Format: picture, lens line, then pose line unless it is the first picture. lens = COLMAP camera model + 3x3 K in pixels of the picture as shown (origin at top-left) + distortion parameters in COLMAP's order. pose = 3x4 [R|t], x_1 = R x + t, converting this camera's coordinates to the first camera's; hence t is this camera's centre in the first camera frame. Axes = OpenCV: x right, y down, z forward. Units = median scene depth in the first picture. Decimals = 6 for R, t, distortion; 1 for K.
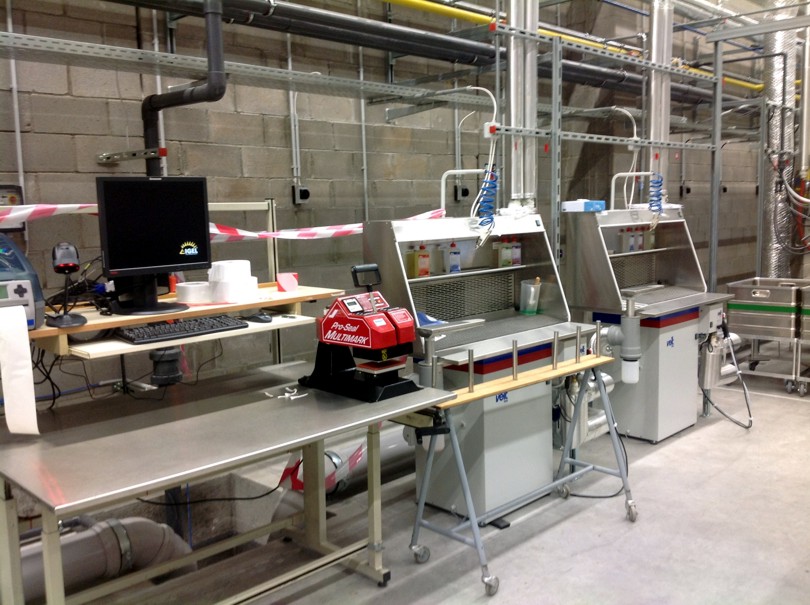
lens RADIAL K [[780.9, 0, 405.0], [0, 780.9, 302.5], [0, 0, 1]] dist [0.063371, -0.143340]
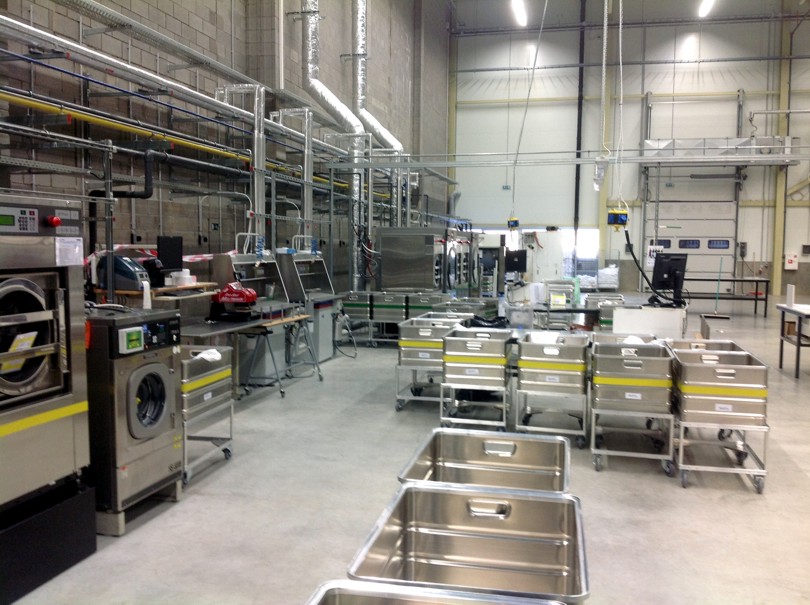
lens RADIAL K [[780.9, 0, 405.0], [0, 780.9, 302.5], [0, 0, 1]] dist [0.063371, -0.143340]
pose [[0.857044, 0.002572, 0.515236, -0.540605], [0.022615, 0.998836, -0.042605, 0.104691], [-0.514746, 0.048166, 0.855989, -0.895980]]
